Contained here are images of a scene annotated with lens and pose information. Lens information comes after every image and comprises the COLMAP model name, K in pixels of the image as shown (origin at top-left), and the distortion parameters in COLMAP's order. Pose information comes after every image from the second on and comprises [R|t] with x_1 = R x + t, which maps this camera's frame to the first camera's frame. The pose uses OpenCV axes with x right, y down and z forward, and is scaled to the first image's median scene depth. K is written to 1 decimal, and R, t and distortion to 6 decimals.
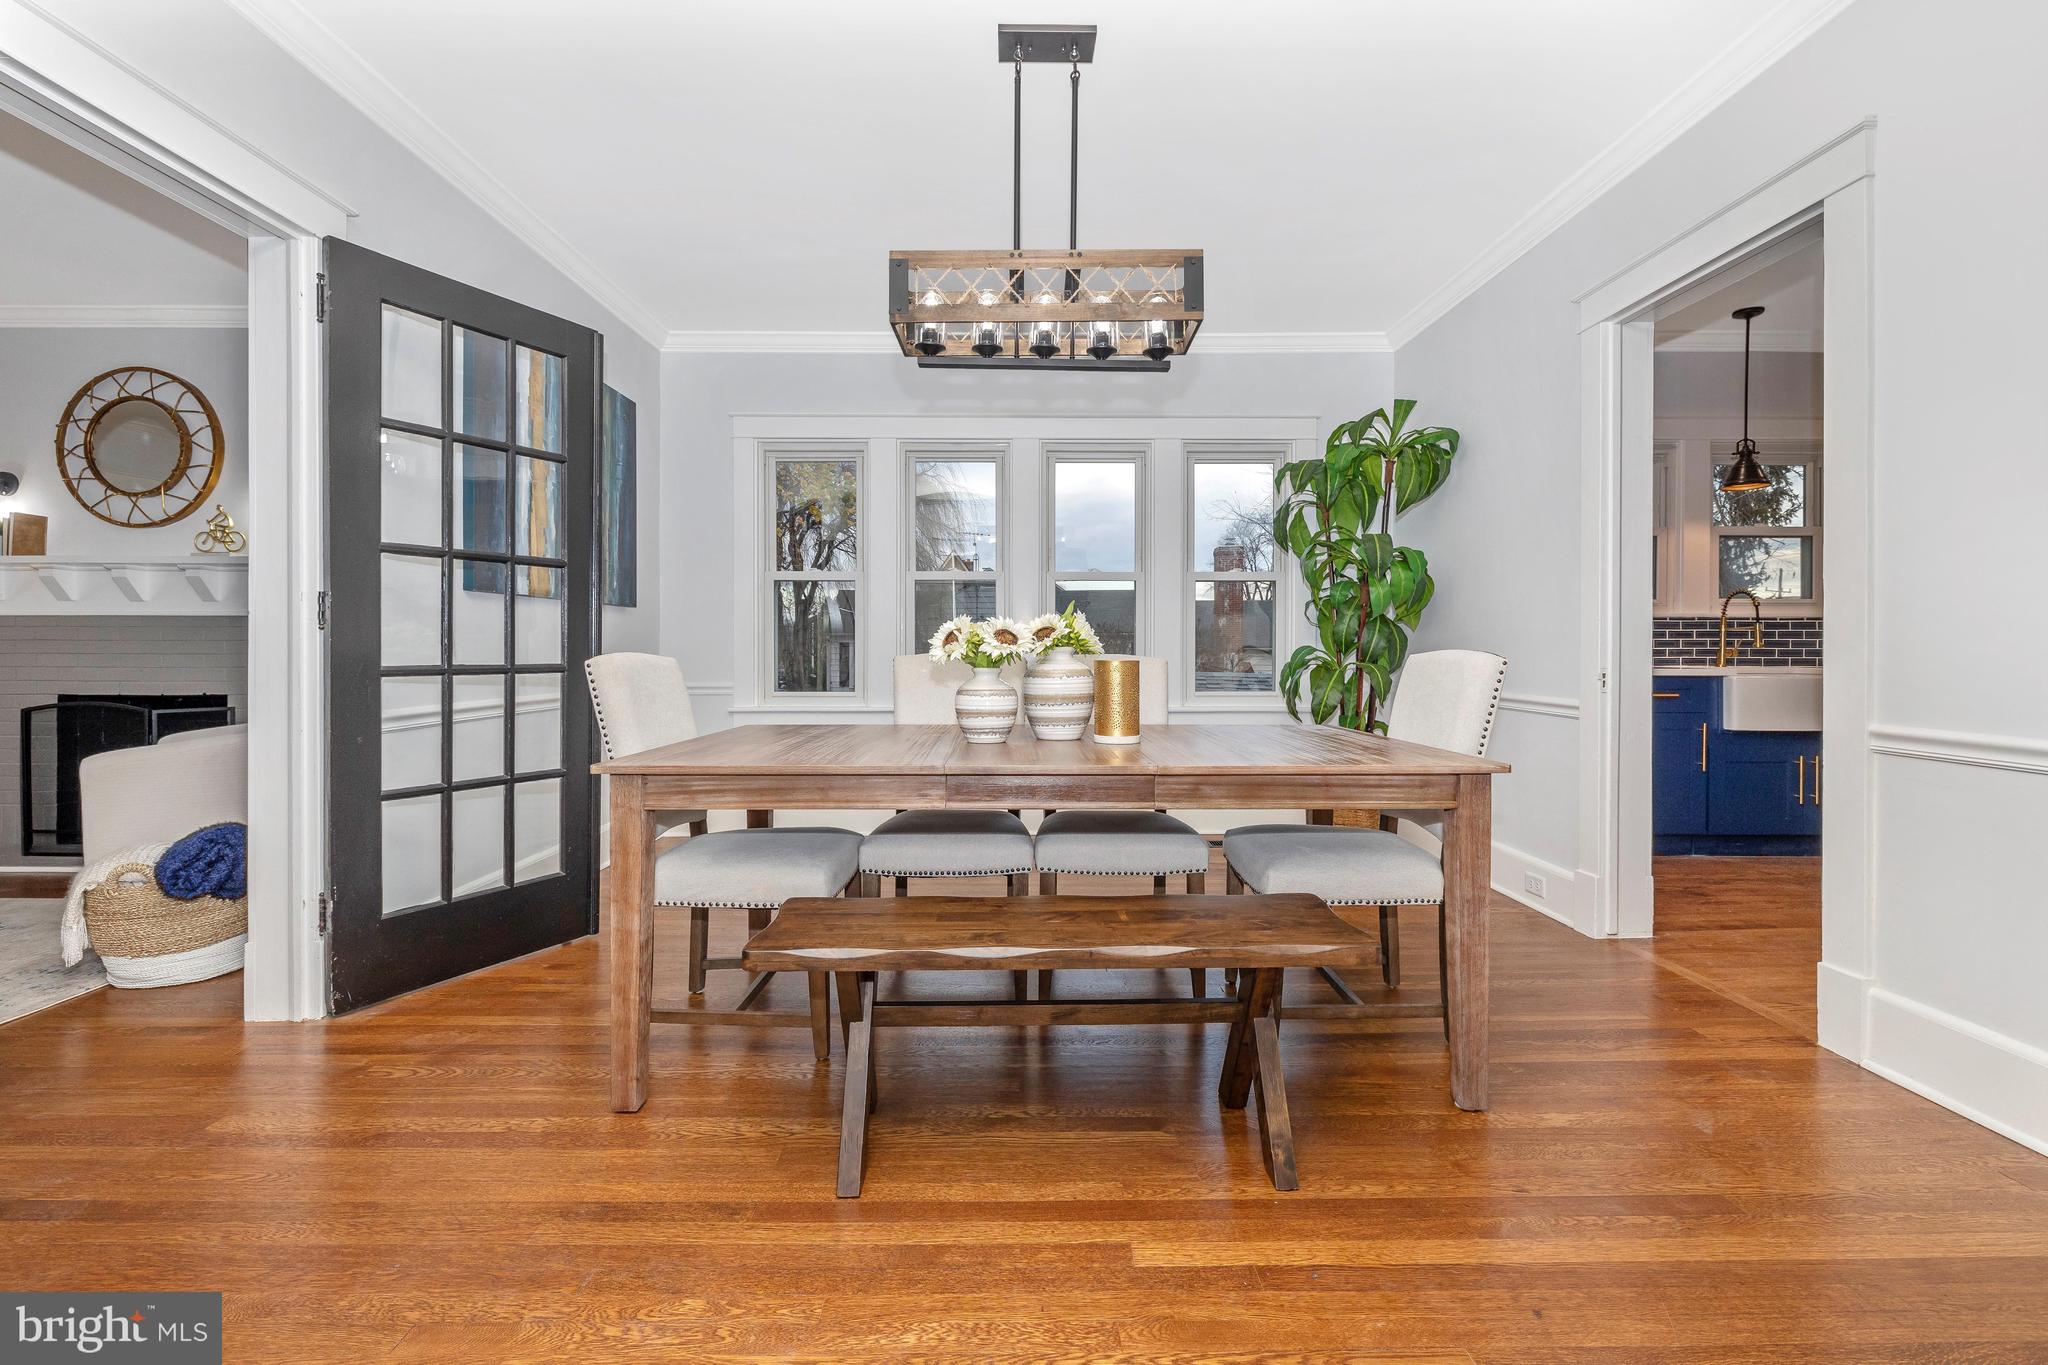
lens RADIAL K [[862.5, 0, 1023.7], [0, 862.5, 672.2], [0, 0, 1]] dist [-0.002143, -0.000196]
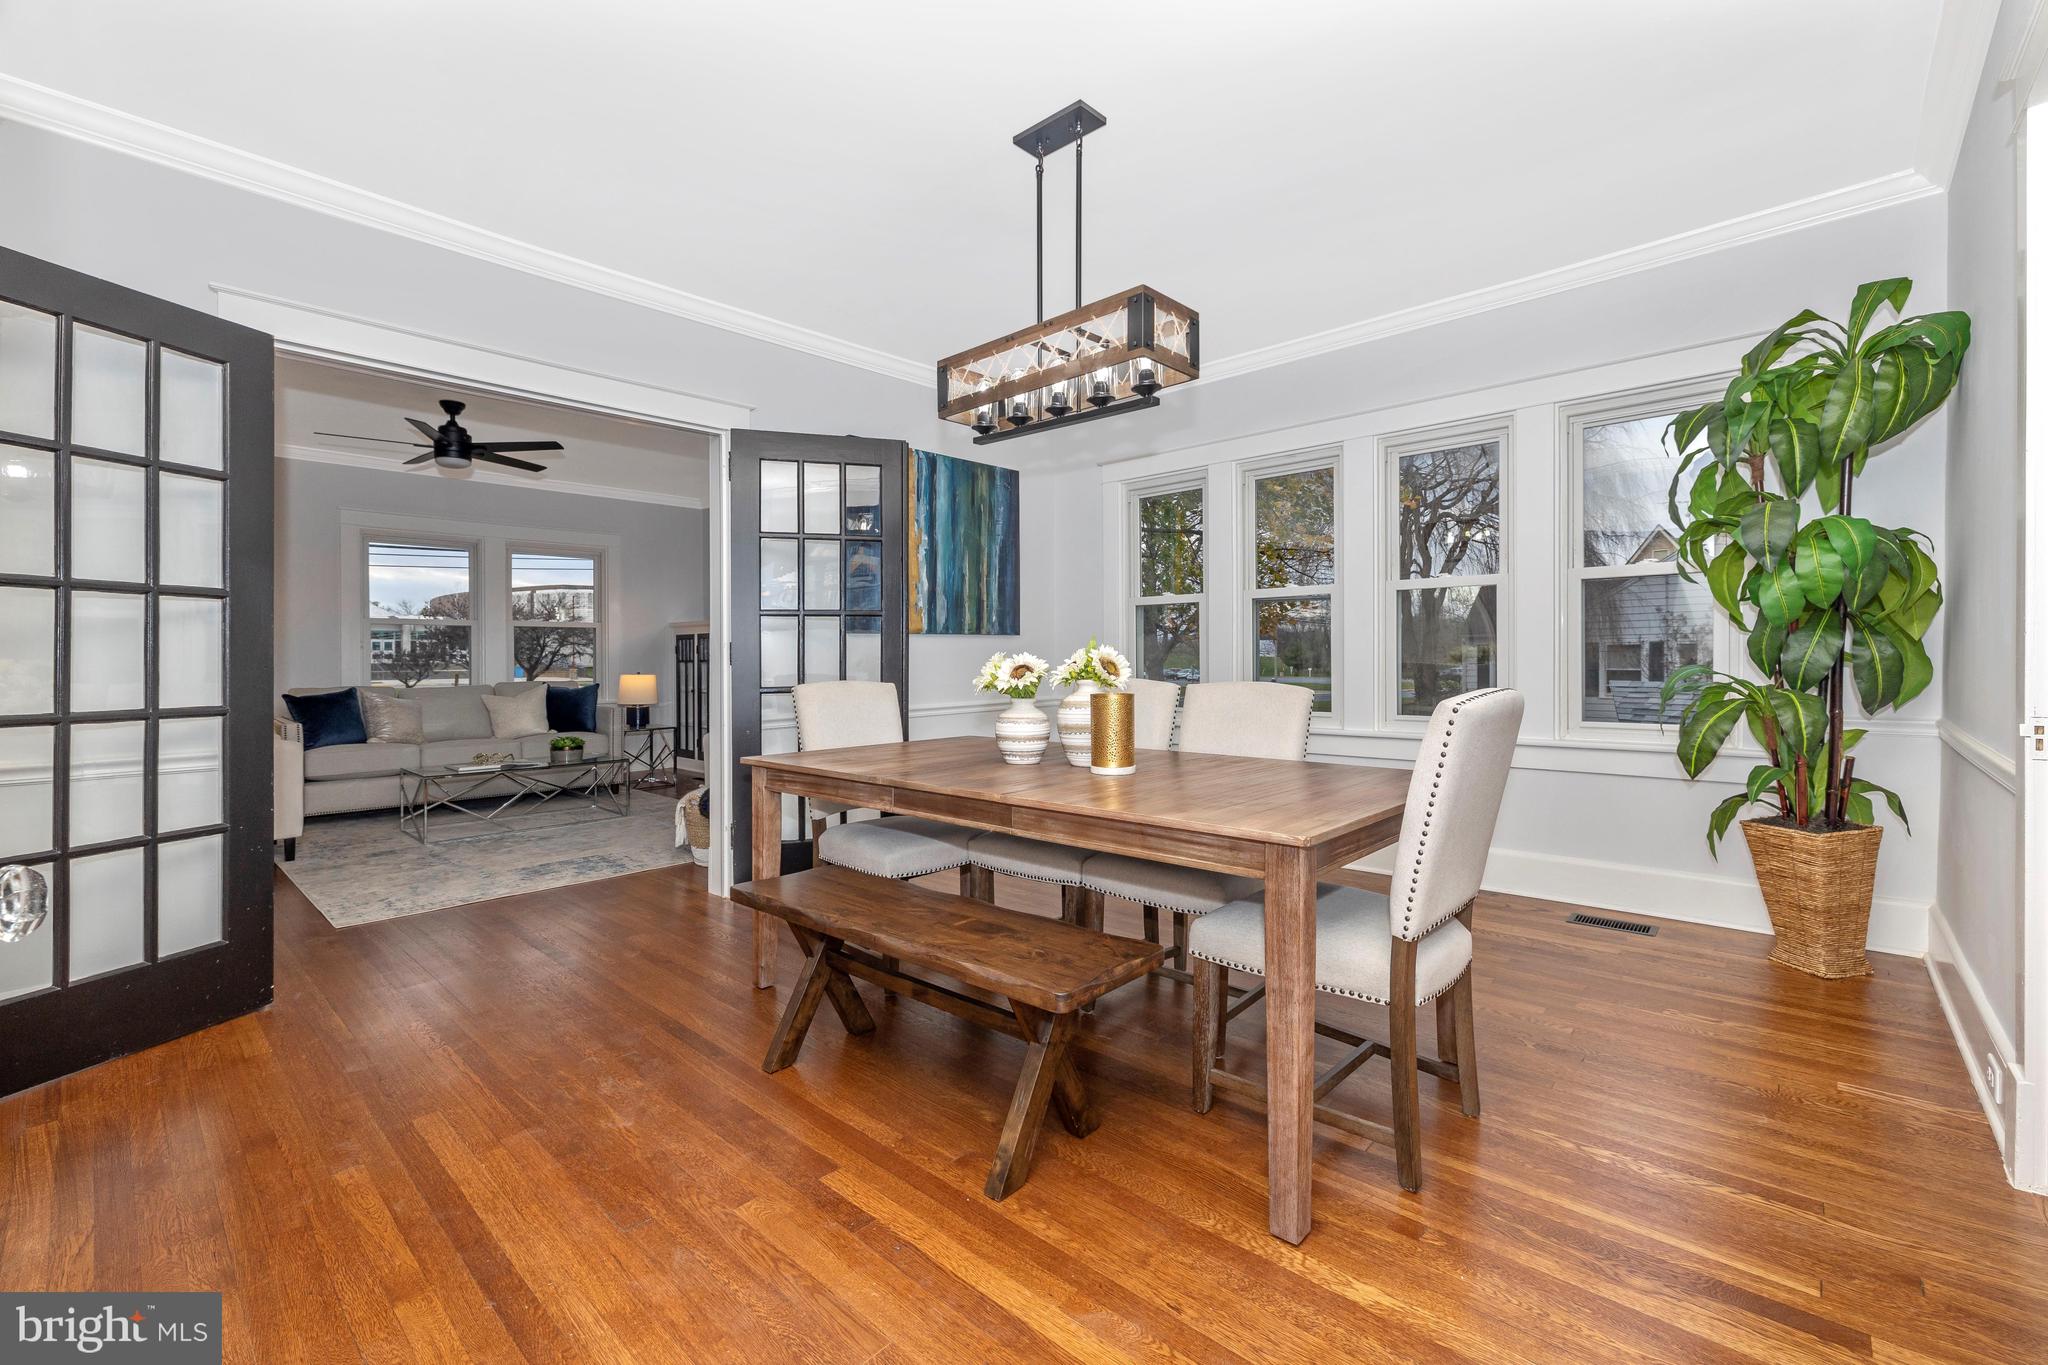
lens RADIAL K [[864.4, 0, 986.9], [0, 864.4, 667.4], [0, 0, 1]] dist [-0.005254, -0.000116]
pose [[0.717724, -0.003100, -0.696321, 0.704814], [-0.004379, 0.999950, -0.008966, -0.034376], [0.696314, 0.009485, 0.717674, 0.145406]]
